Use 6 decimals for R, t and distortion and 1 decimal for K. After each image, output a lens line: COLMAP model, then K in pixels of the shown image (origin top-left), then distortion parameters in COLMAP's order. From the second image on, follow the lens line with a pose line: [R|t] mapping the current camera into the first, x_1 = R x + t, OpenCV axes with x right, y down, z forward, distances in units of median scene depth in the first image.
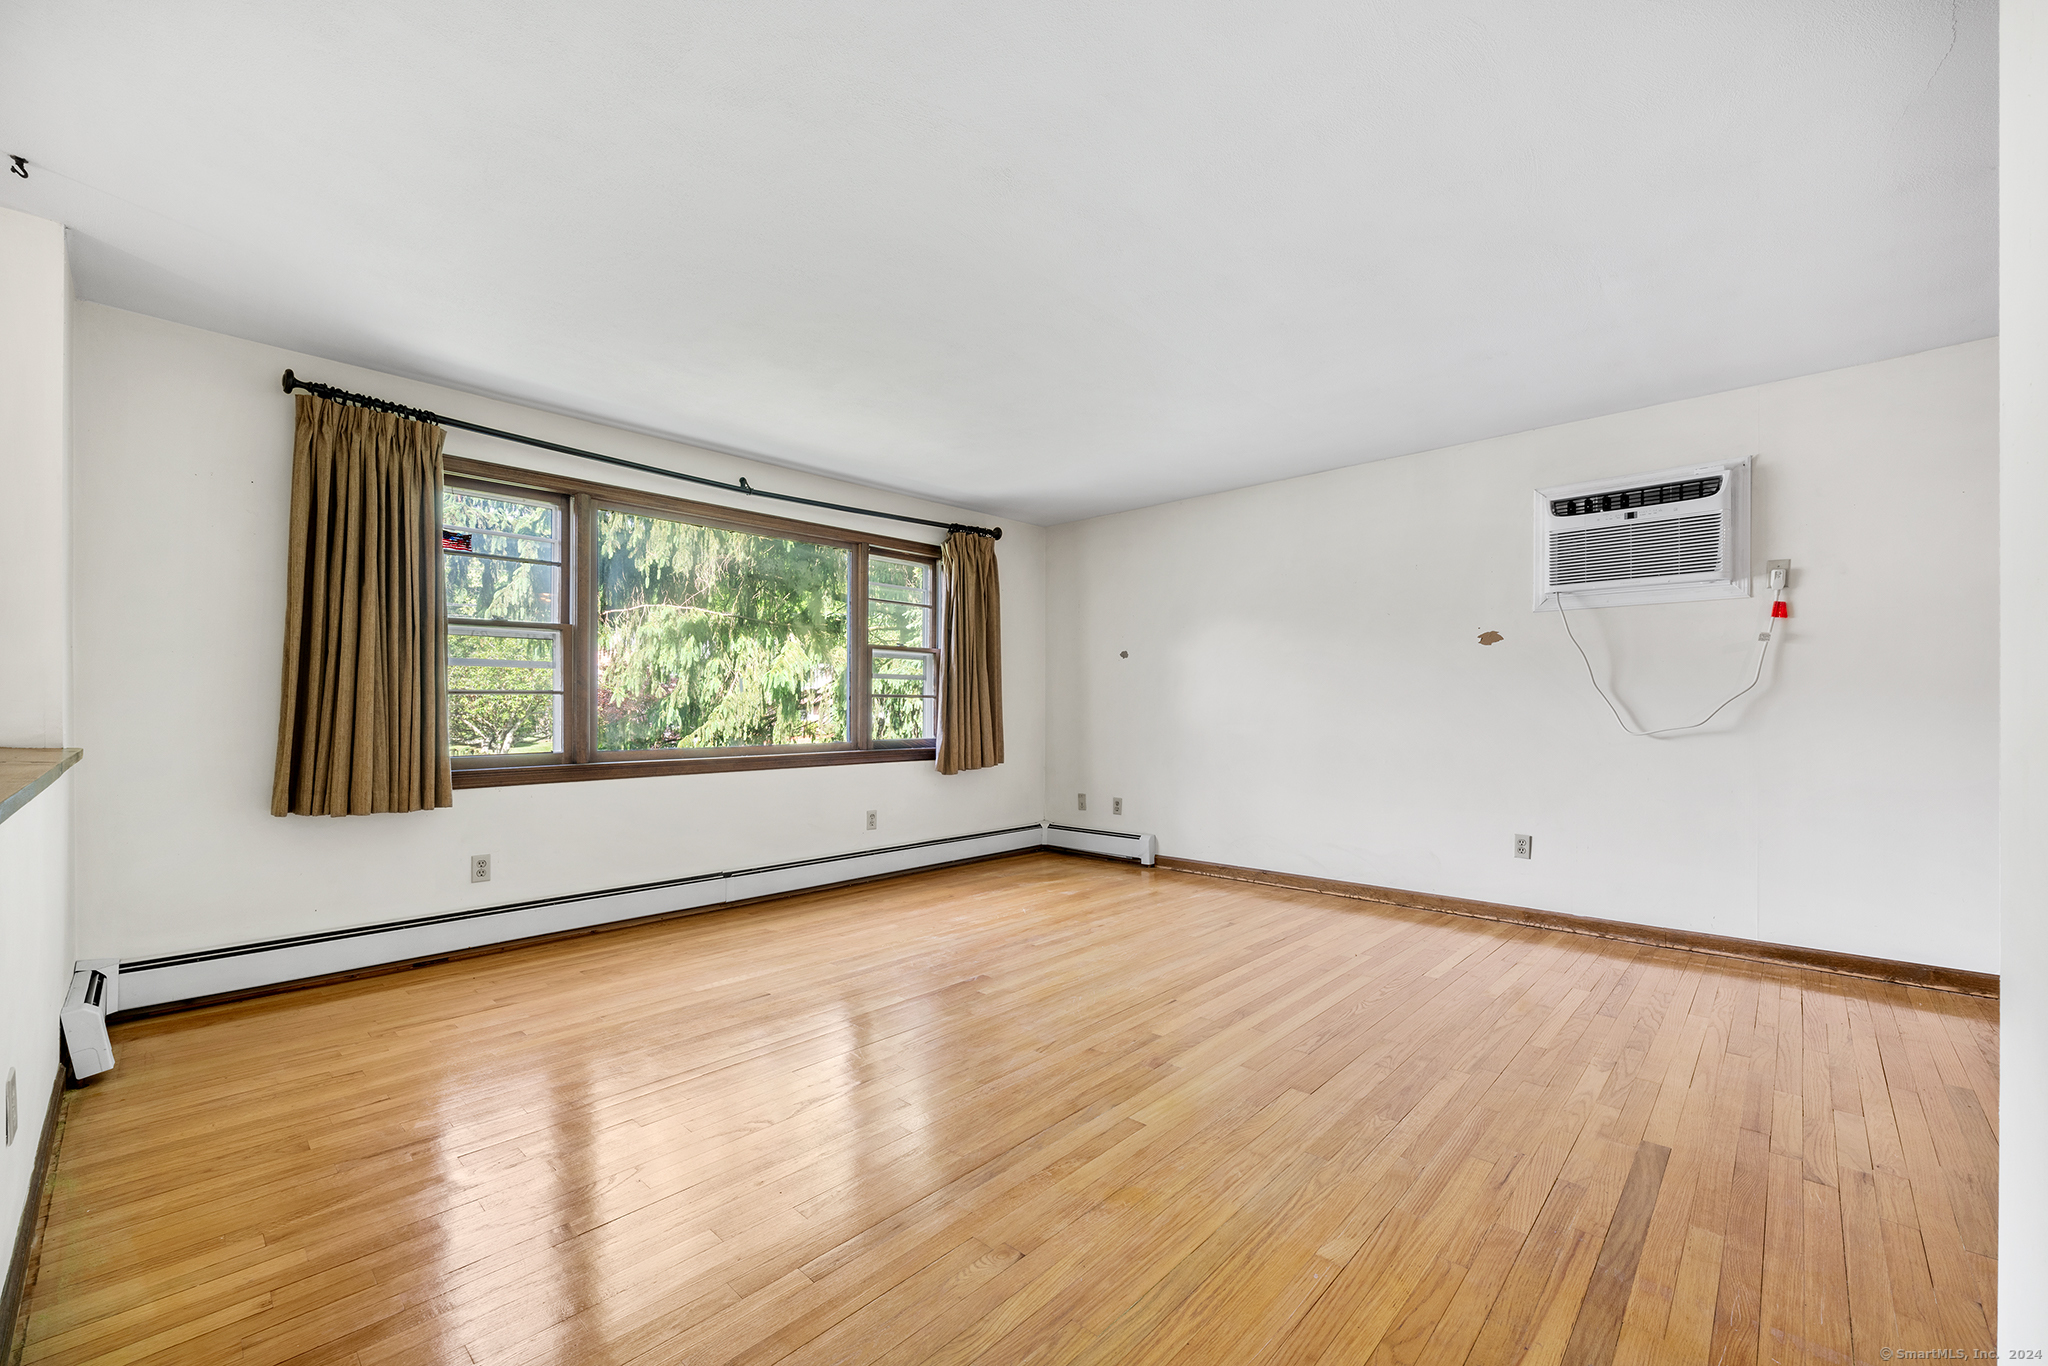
lens RADIAL K [[824.6, 0, 1024.4], [0, 824.6, 698.5], [0, 0, 1]] dist [0.003009, -0.000078]
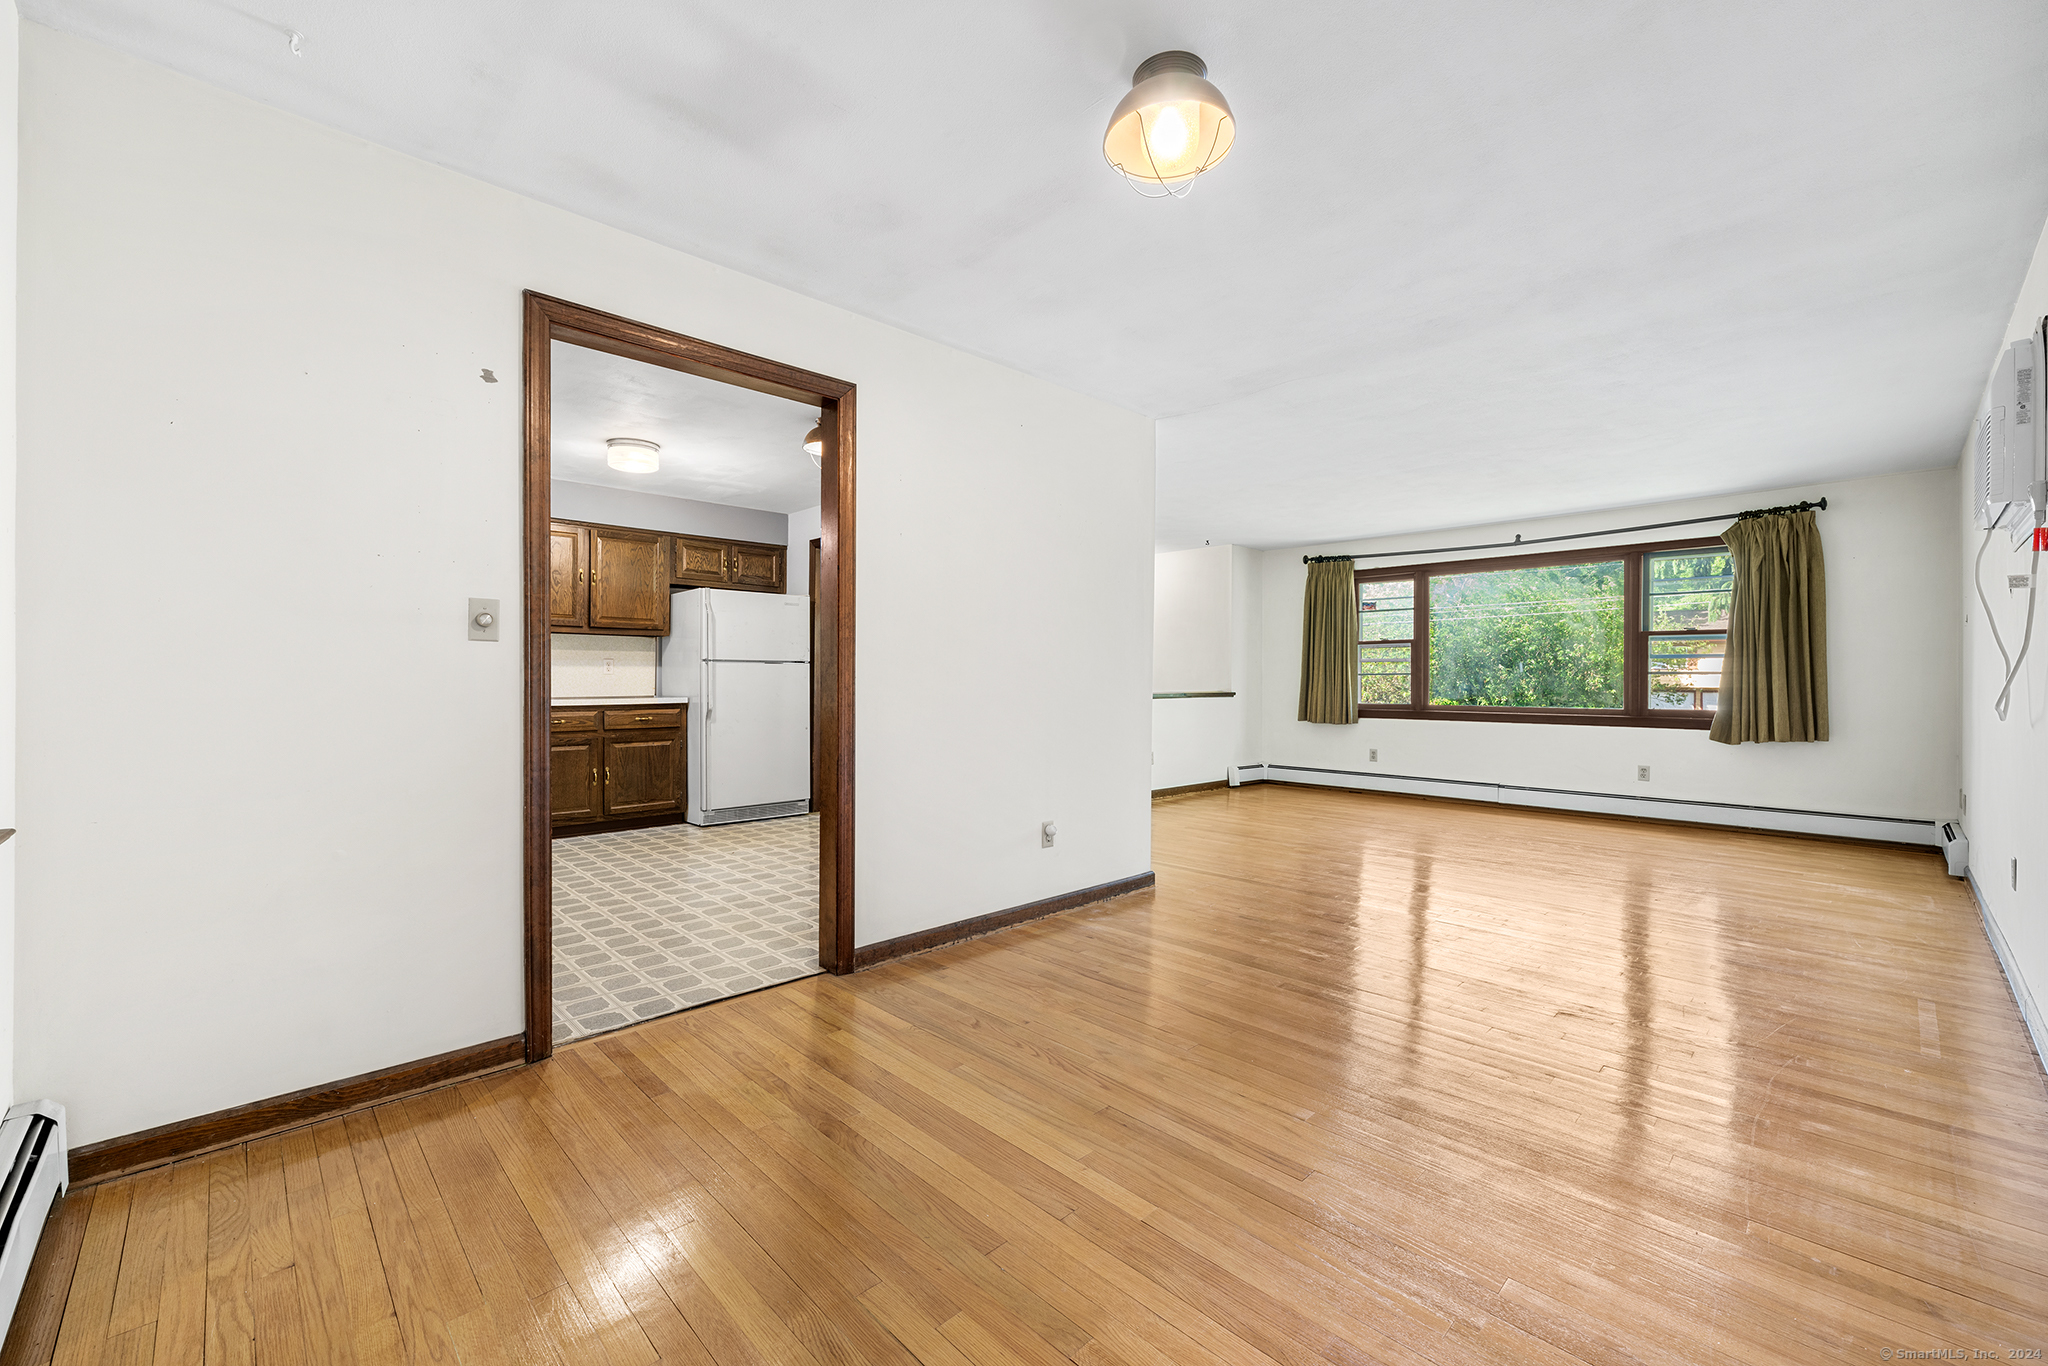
lens RADIAL K [[823.0, 0, 1019.3], [0, 823.0, 680.3], [0, 0, 1]] dist [-0.000171, -0.000059]
pose [[-0.048599, -0.000397, -0.998818, 1.411522], [0.004805, 0.999988, -0.000631, 0.004570], [0.998807, -0.004830, -0.048596, 0.152220]]
